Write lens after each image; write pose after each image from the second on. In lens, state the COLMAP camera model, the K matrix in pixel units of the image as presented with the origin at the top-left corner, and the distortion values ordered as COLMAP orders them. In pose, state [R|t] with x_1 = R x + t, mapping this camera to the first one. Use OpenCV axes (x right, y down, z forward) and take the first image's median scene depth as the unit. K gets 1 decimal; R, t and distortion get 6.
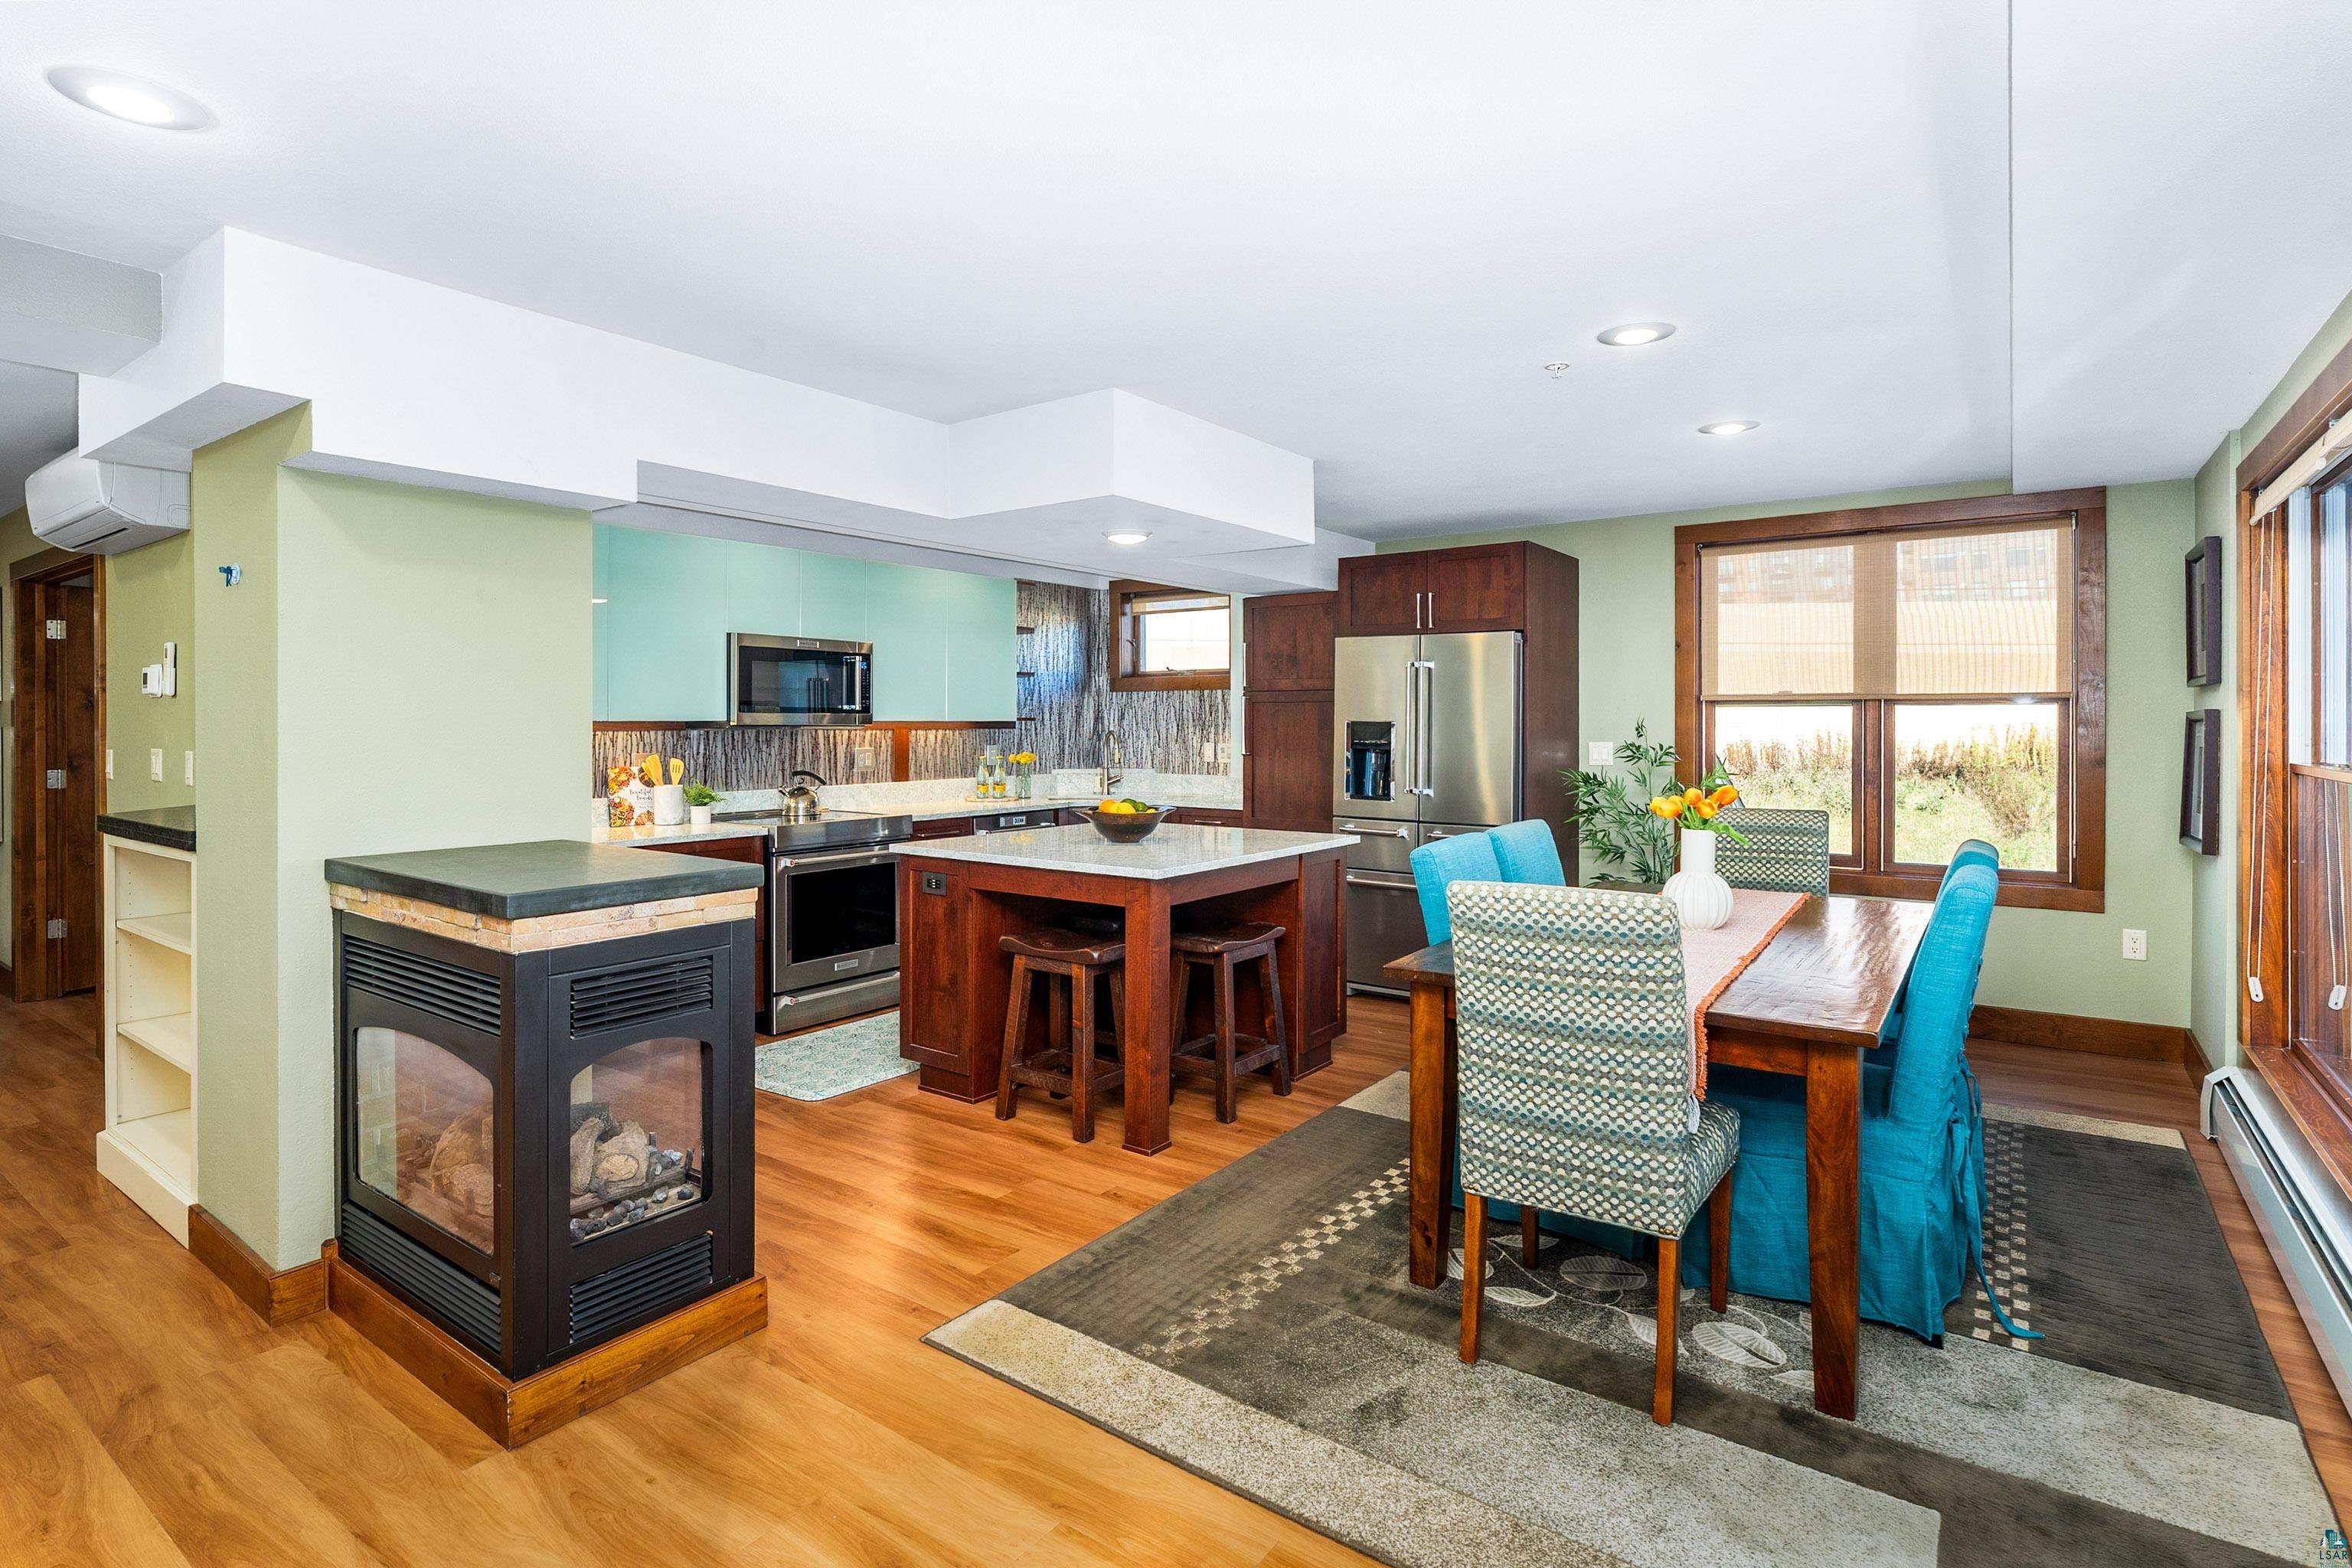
lens RADIAL K [[1146.0, 0, 1179.3], [0, 1146.0, 718.8], [0, 0, 1]] dist [-0.001817, 0.000337]
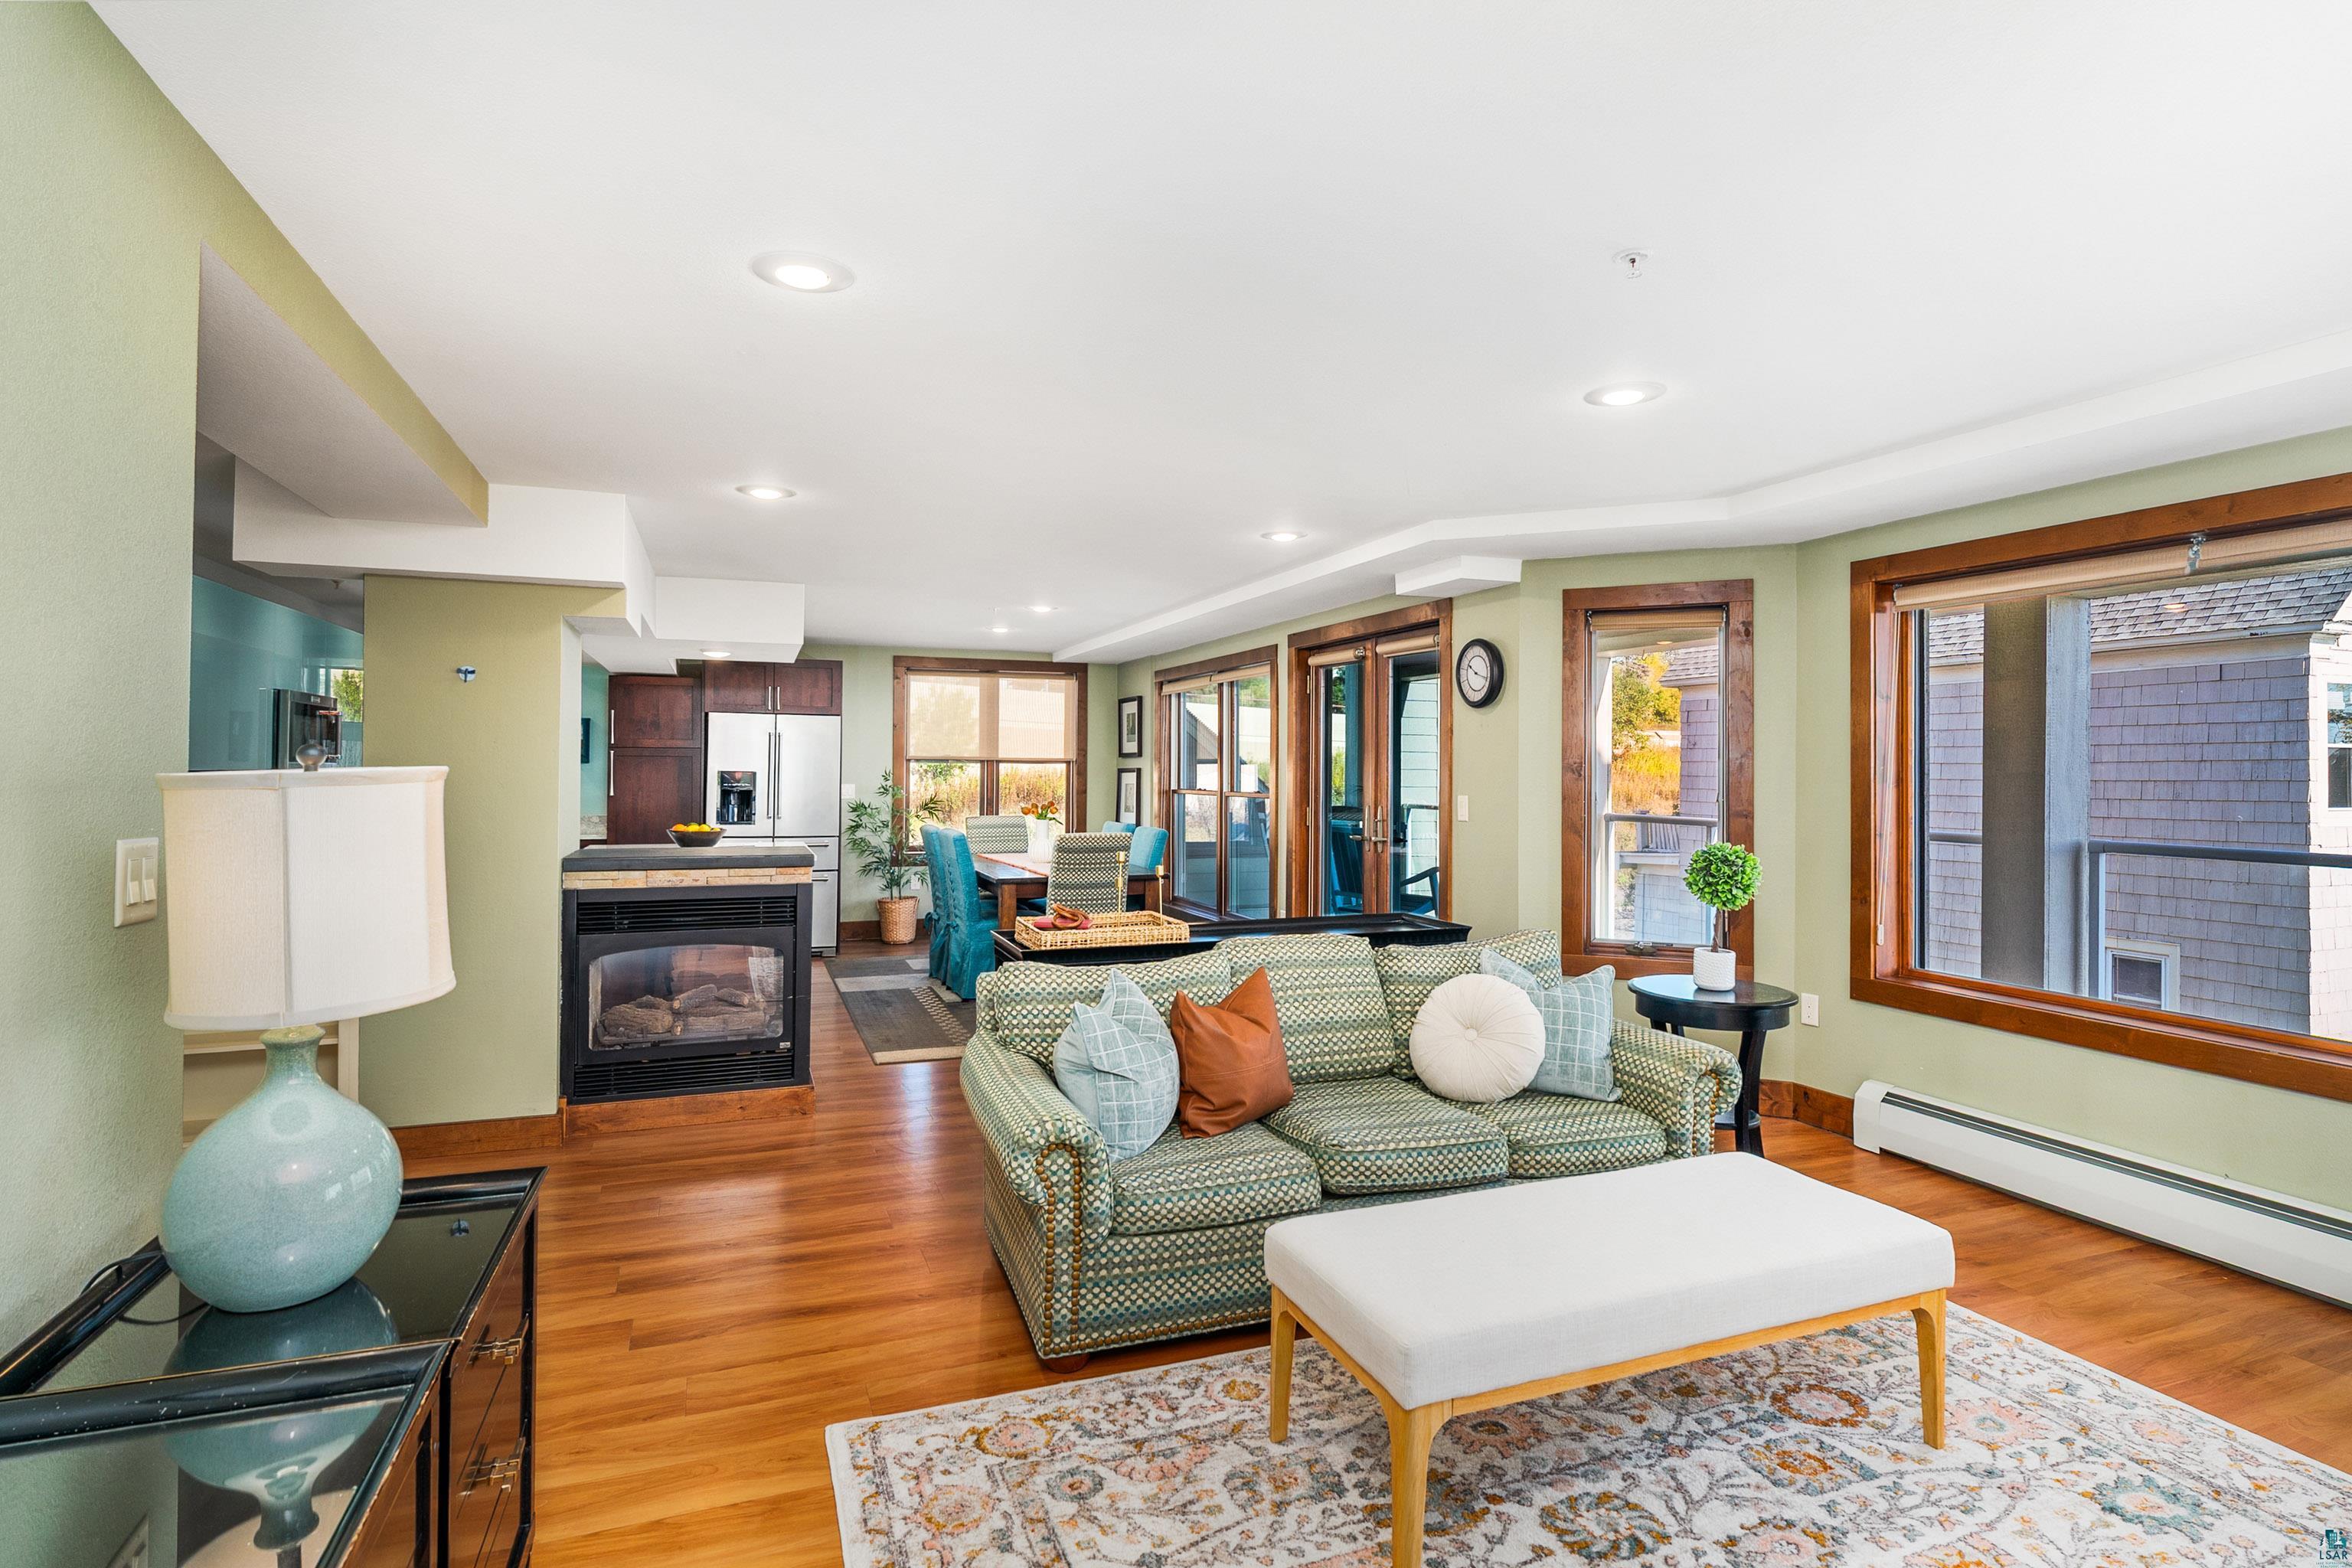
lens RADIAL K [[1184.6, 0, 1191.6], [0, 1184.6, 754.6], [0, 0, 1]] dist [-0.003095, 0.000424]
pose [[0.536721, 0.015563, 0.843616, -0.831885], [-0.007641, 0.999879, -0.013584, -0.002750], [-0.843725, 0.000845, 0.536775, -0.313296]]
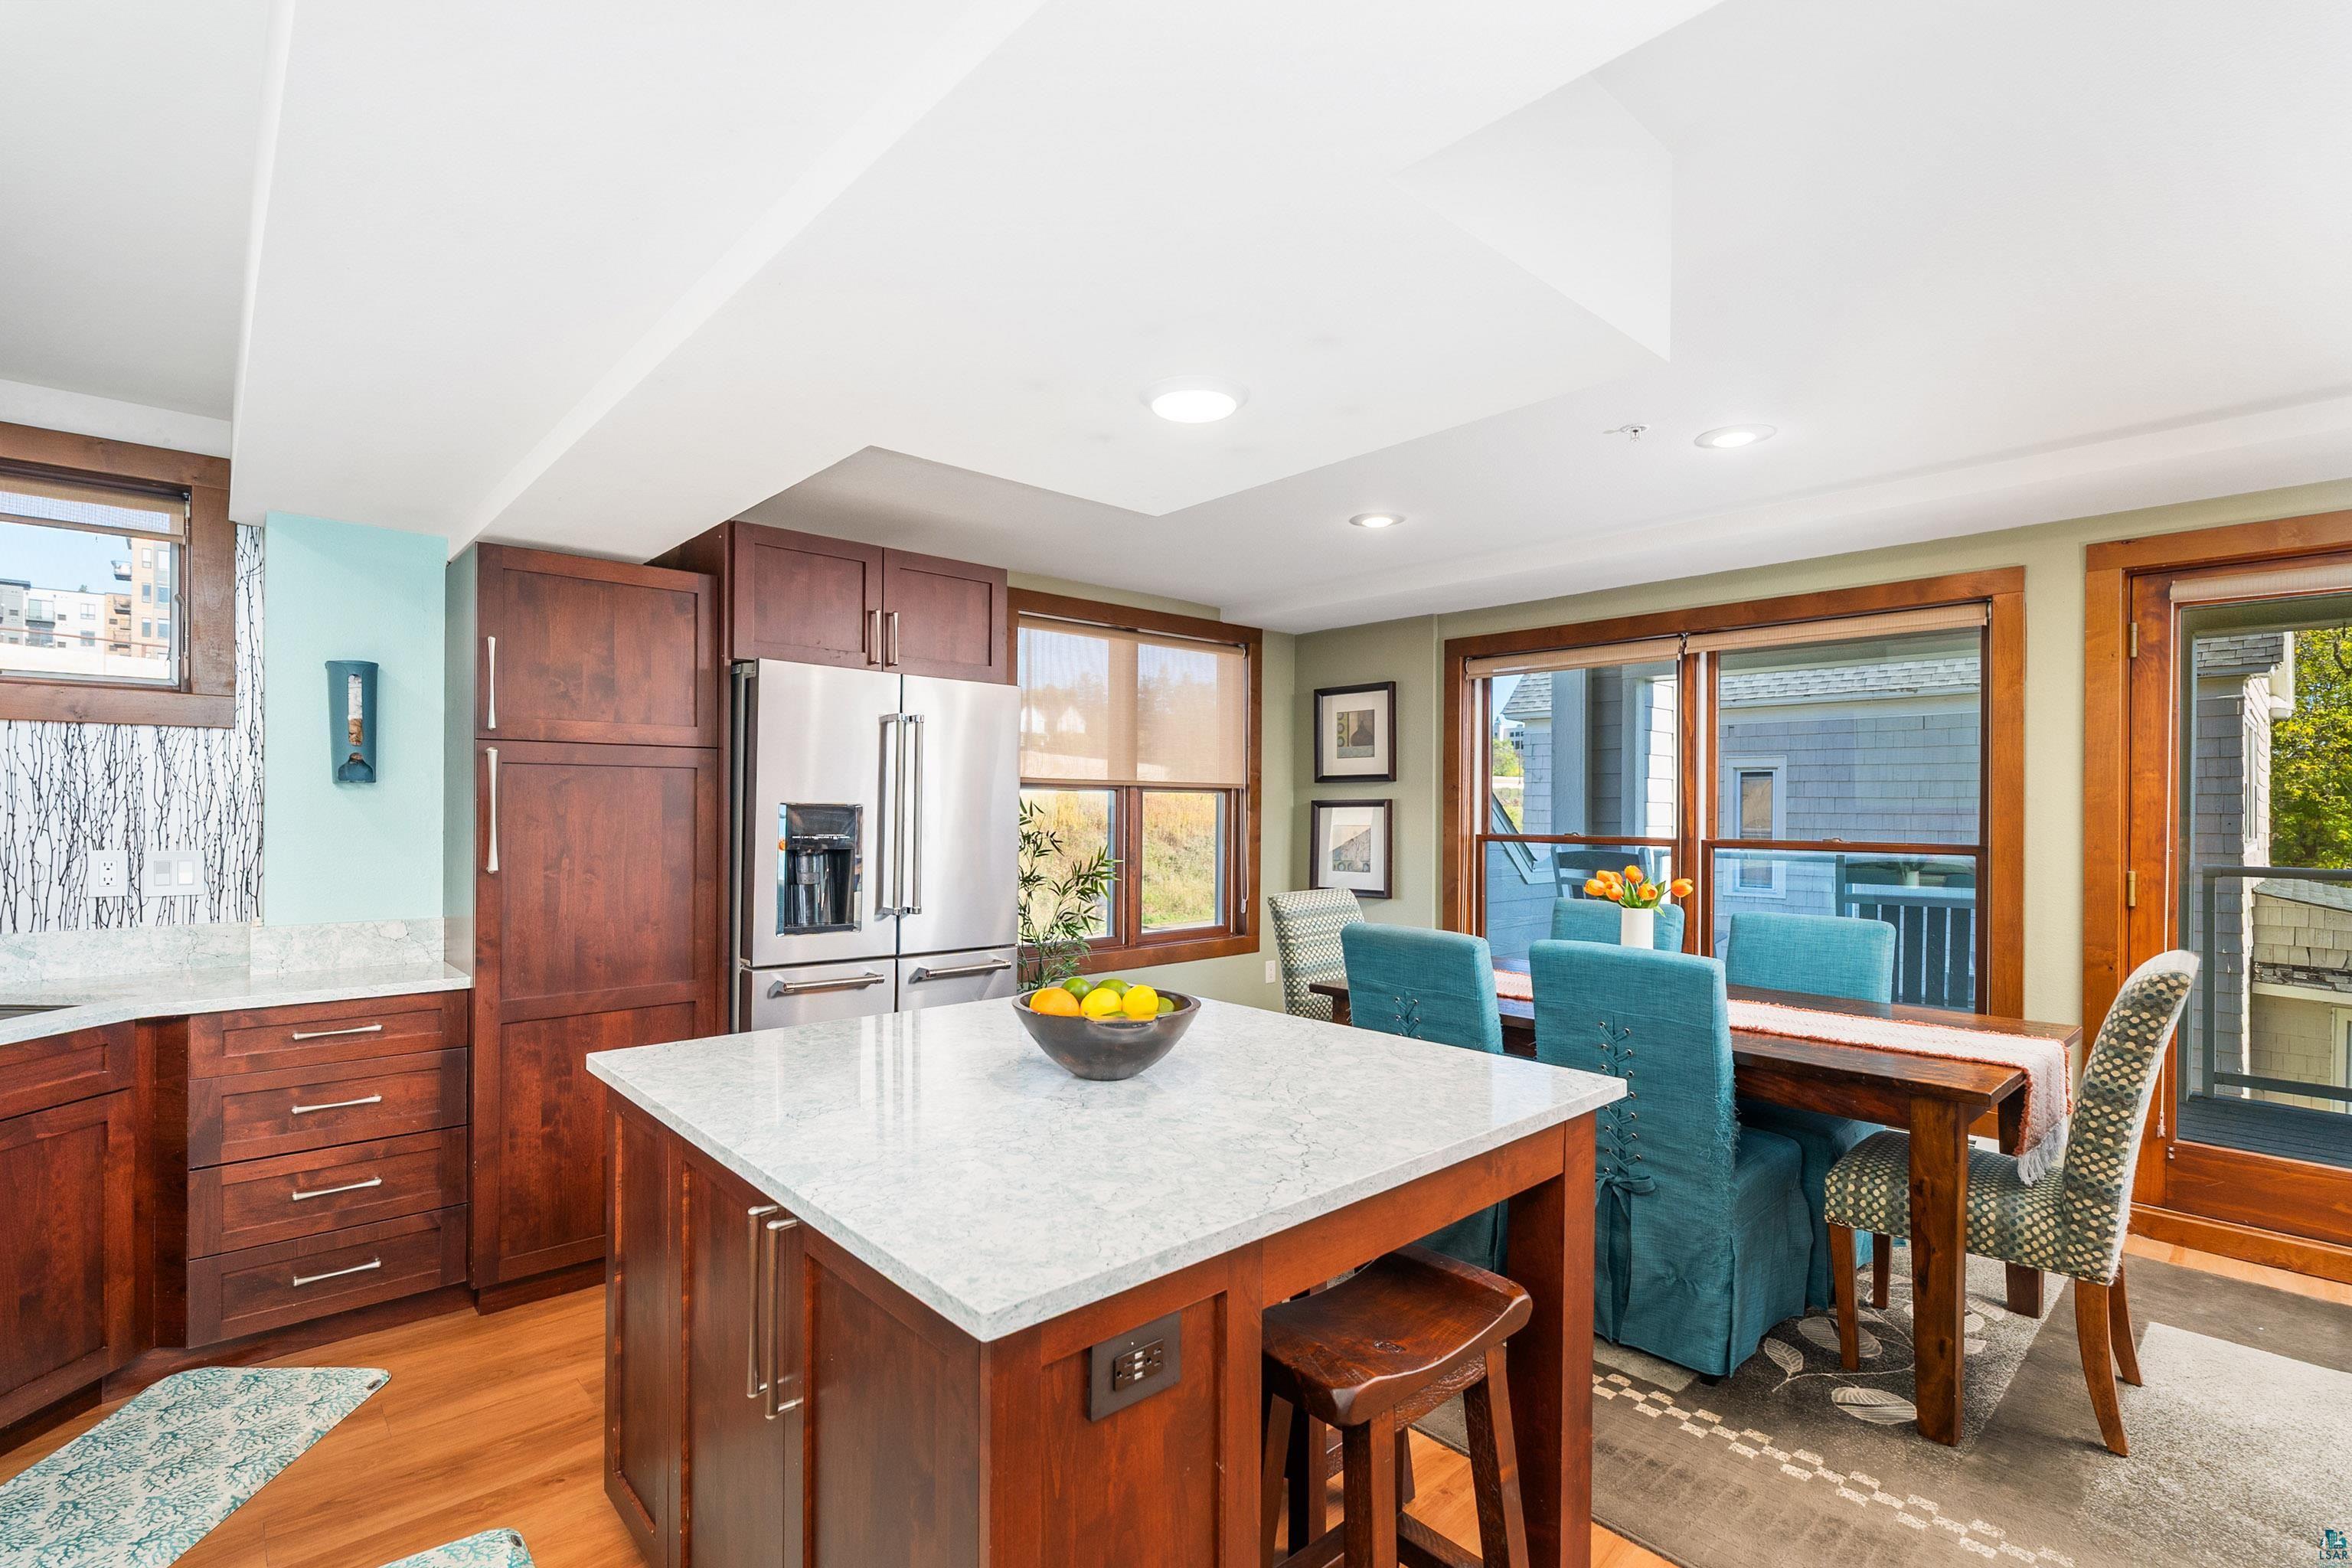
lens RADIAL K [[1080.6, 0, 1179.2], [0, 1080.6, 813.5], [0, 0, 1]] dist [0.001898, 0.000304]
pose [[0.193391, -0.003106, 0.981117, -0.373892], [-0.007139, 0.999964, 0.004573, 0.003401], [-0.981096, -0.007889, 0.193362, 0.735231]]
